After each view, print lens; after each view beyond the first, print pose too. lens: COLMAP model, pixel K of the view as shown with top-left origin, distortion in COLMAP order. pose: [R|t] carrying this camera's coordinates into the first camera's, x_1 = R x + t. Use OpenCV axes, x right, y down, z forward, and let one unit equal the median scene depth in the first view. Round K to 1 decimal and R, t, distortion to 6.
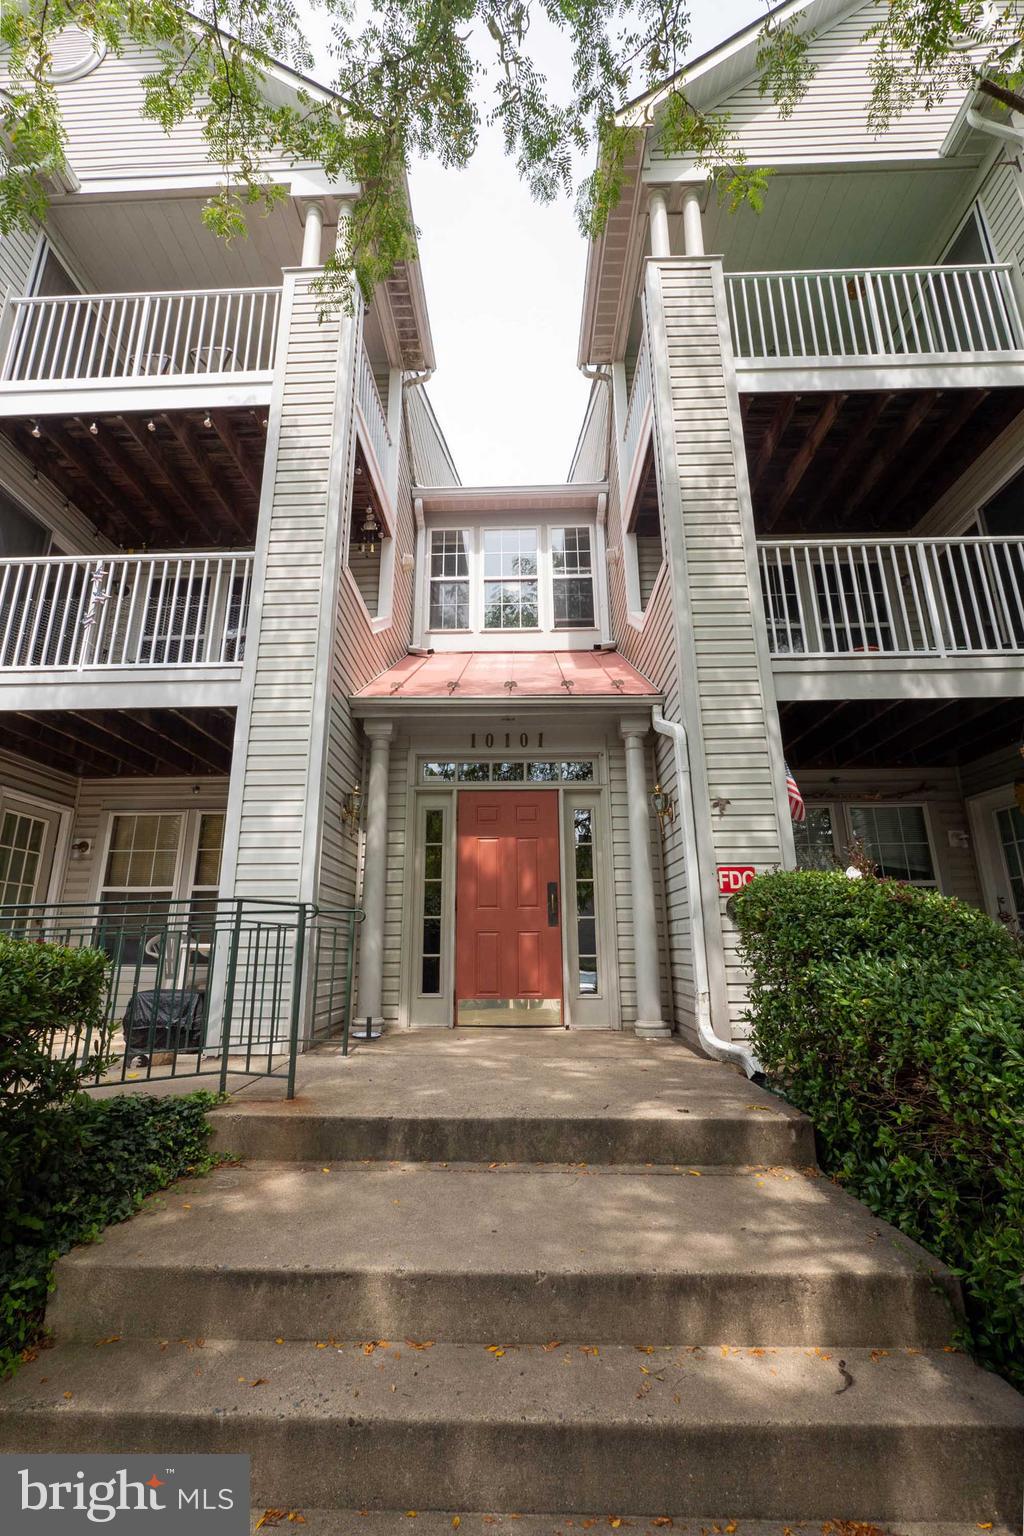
lens RADIAL K [[586.9, 0, 512.0], [0, 586.9, 768.0], [0, 0, 1]] dist [-0.001978, -0.000008]
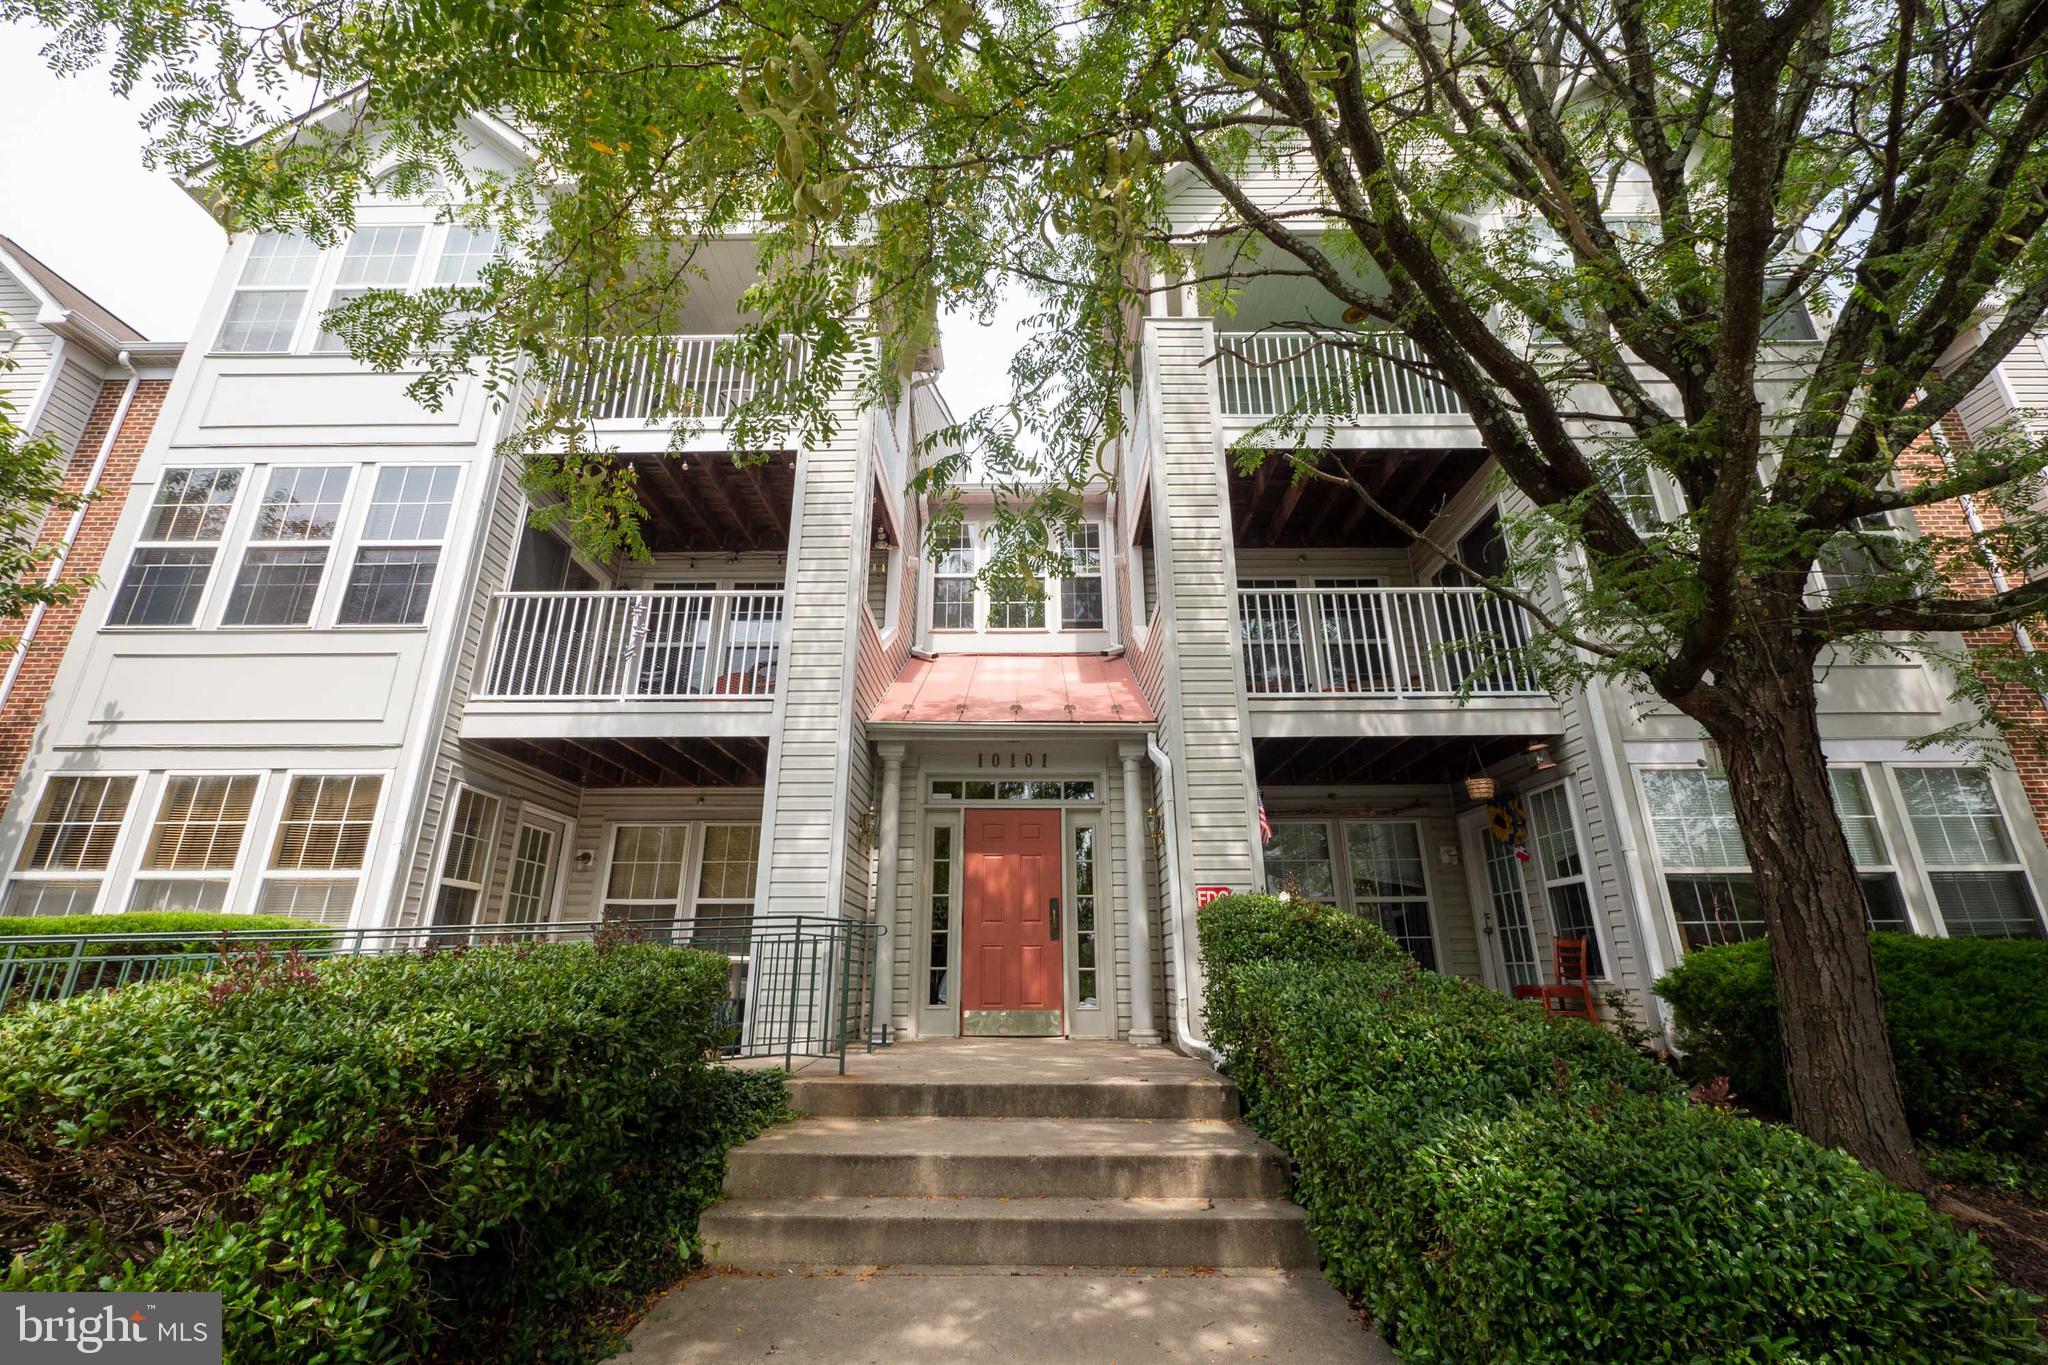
lens RADIAL K [[773.2, 0, 1024.0], [0, 773.2, 682.5], [0, 0, 1]] dist [0.000163, -0.000184]
pose [[0.999950, 0.006647, 0.007412, 0.000928], [-0.006155, 0.997898, -0.064514, -0.108783], [-0.007825, 0.064466, 0.997889, -0.438010]]
